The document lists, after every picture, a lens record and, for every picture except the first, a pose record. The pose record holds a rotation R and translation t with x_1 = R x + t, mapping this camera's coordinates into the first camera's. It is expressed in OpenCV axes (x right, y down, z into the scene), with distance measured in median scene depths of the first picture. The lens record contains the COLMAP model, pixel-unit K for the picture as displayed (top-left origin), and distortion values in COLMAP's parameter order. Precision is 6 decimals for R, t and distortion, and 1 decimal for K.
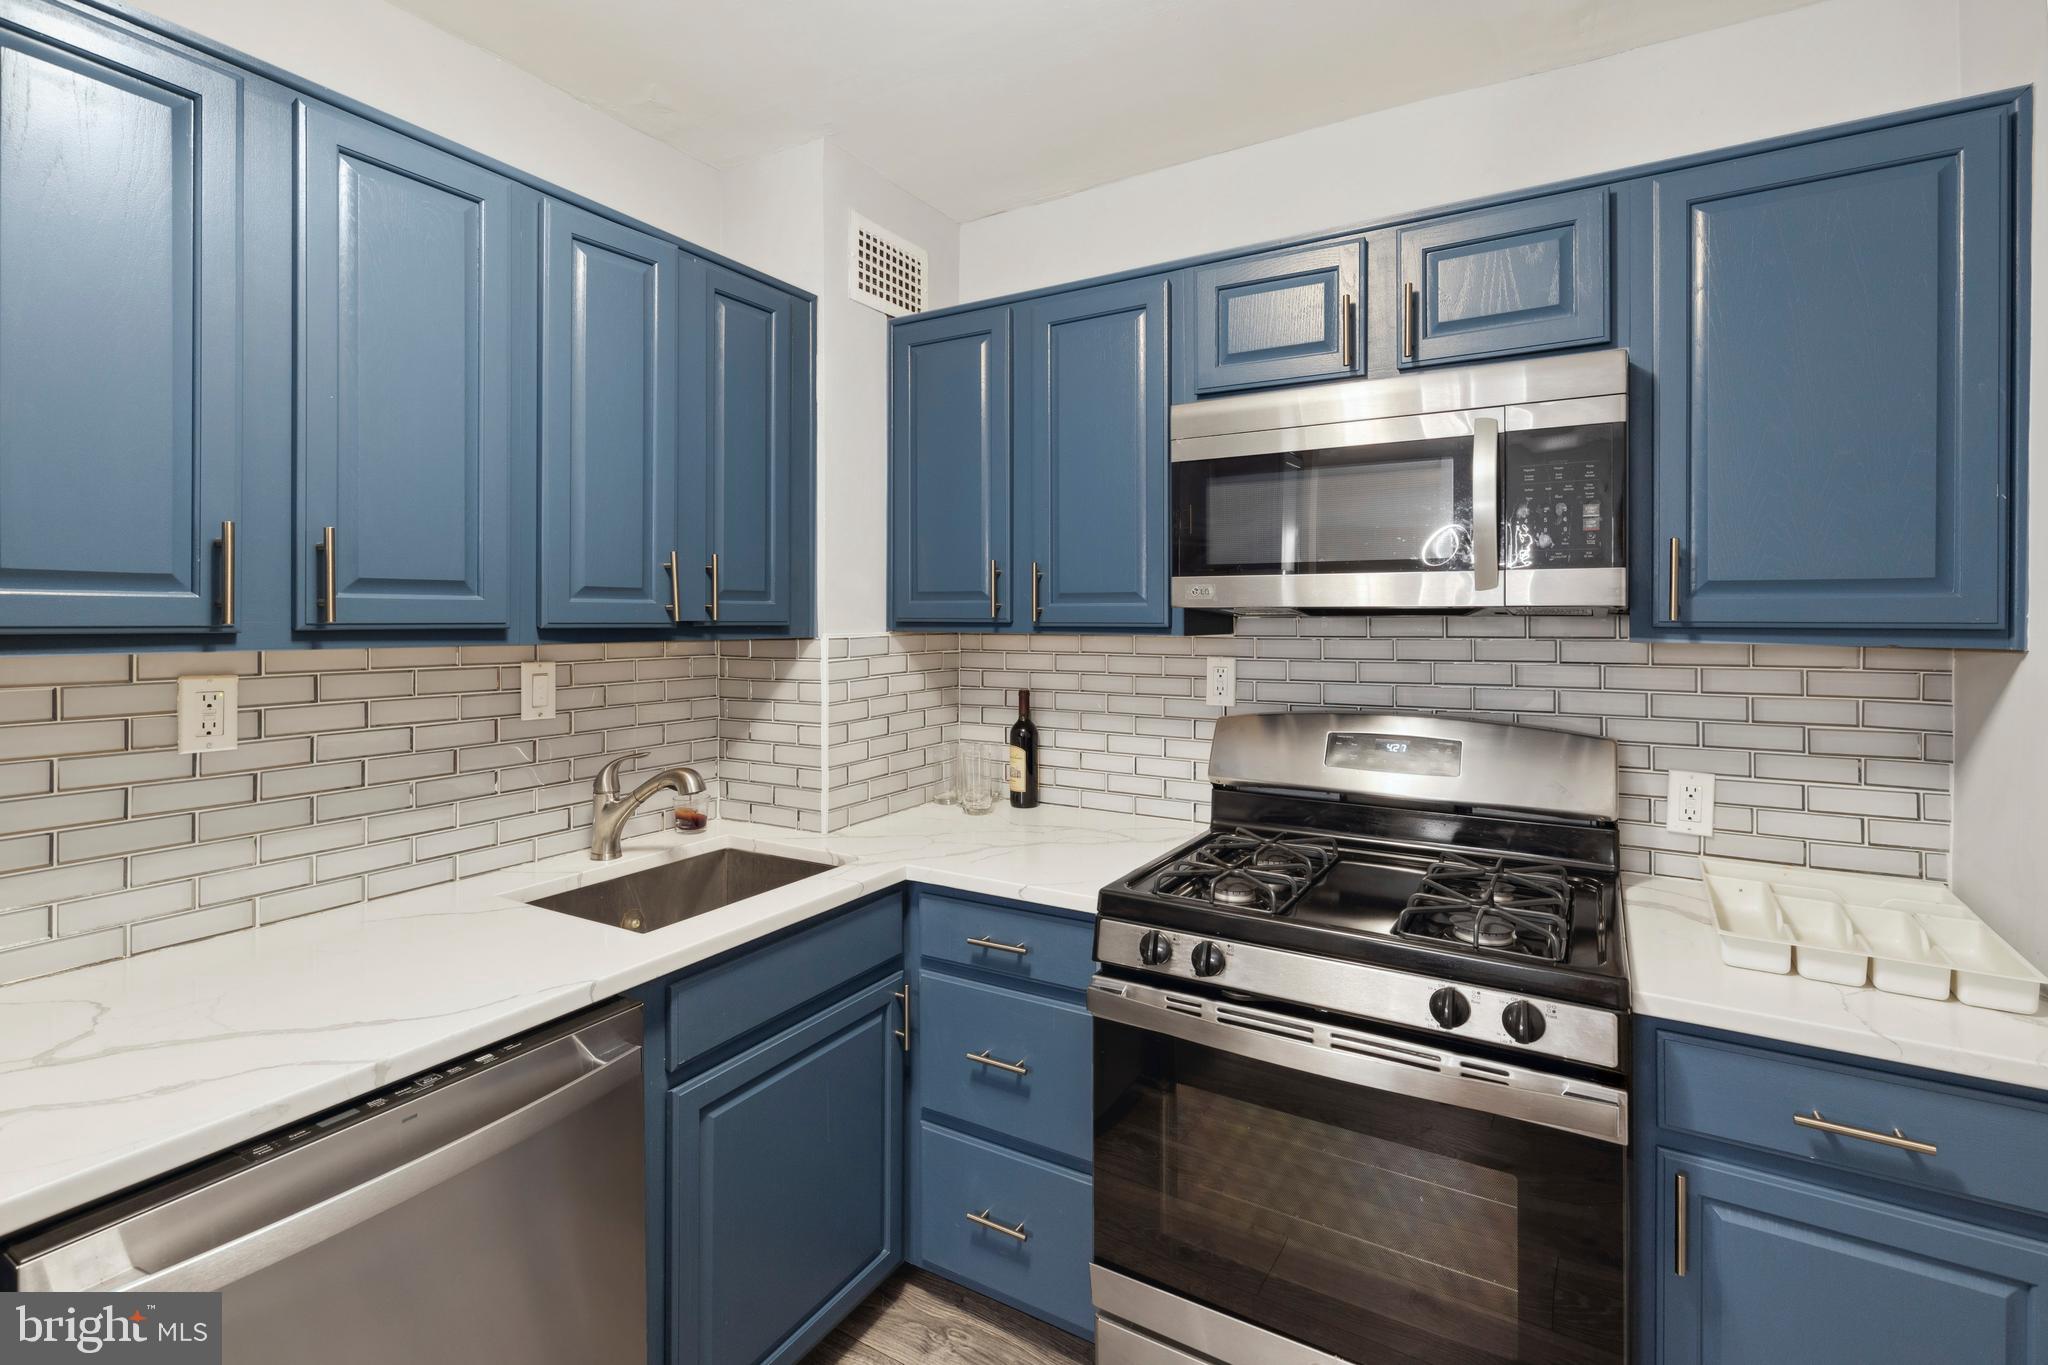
lens RADIAL K [[924.6, 0, 1032.1], [0, 924.6, 616.9], [0, 0, 1]] dist [0.000291, -0.000055]
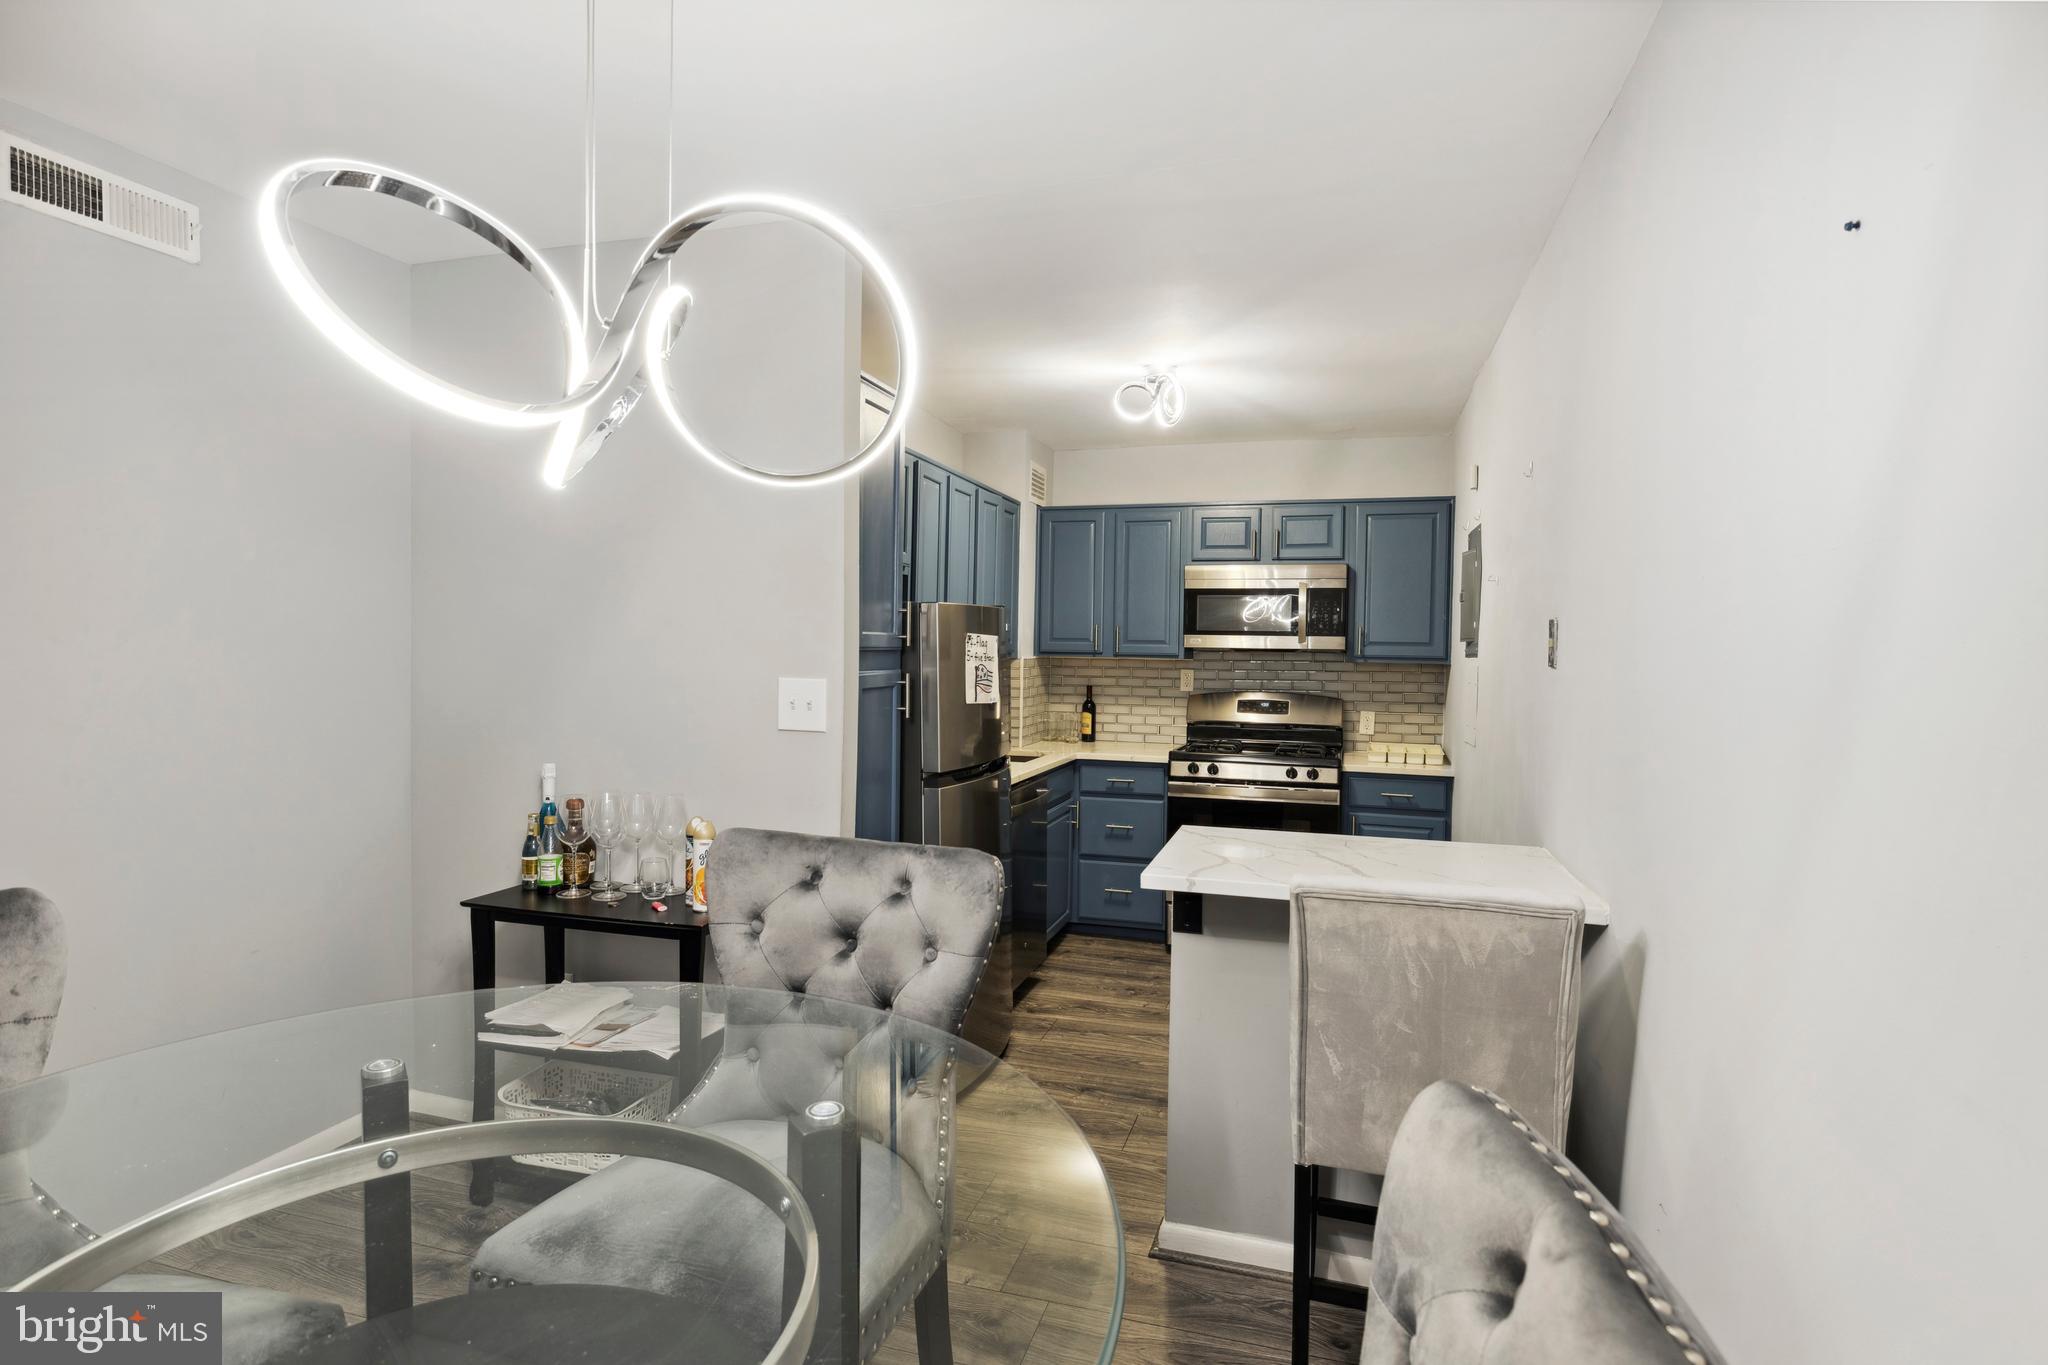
lens RADIAL K [[1056.9, 0, 1024.0], [0, 1056.9, 682.5], [0, 0, 1]] dist [-0.001109, -0.000093]
pose [[0.969994, 0.006483, 0.243041, -0.988824], [-0.013693, 0.999514, 0.027988, 0.011603], [-0.242742, -0.030476, 0.969612, -1.708426]]
